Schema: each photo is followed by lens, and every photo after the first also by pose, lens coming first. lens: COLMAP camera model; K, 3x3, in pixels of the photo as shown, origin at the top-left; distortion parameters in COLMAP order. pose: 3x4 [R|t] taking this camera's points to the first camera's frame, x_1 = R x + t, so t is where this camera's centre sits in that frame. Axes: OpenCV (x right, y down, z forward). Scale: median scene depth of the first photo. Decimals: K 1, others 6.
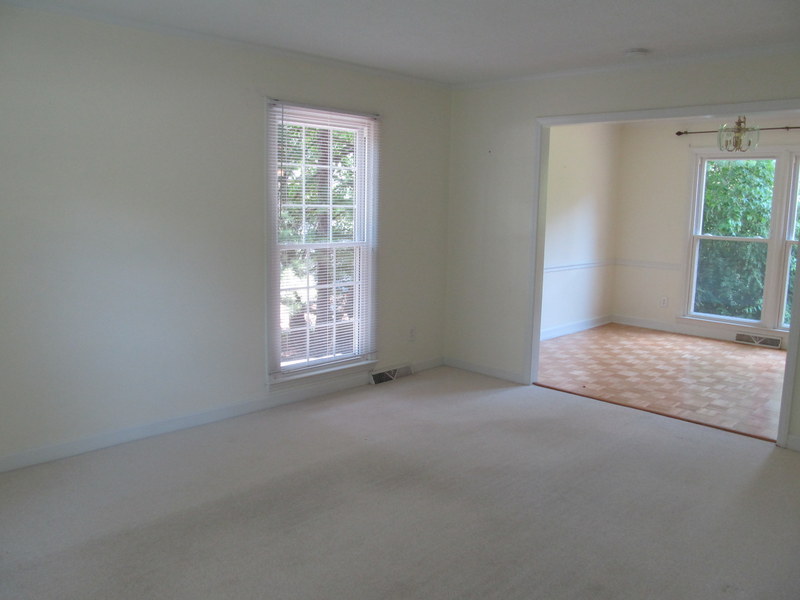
lens RADIAL K [[658.0, 0, 401.2], [0, 658.0, 300.2], [0, 0, 1]] dist [-0.063144, 0.014864]
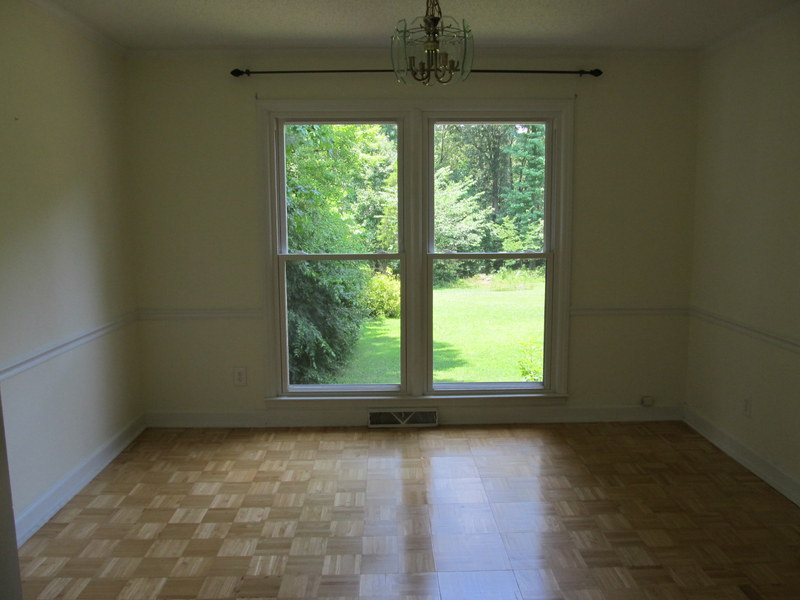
lens RADIAL K [[658.0, 0, 401.3], [0, 658.0, 296.7], [0, 0, 1]] dist [-0.063144, 0.014864]
pose [[0.693919, -0.114033, 0.710966, 0.113029], [0.125149, 0.991453, 0.036873, -0.072592], [-0.709094, 0.063390, 0.702259, 0.528466]]
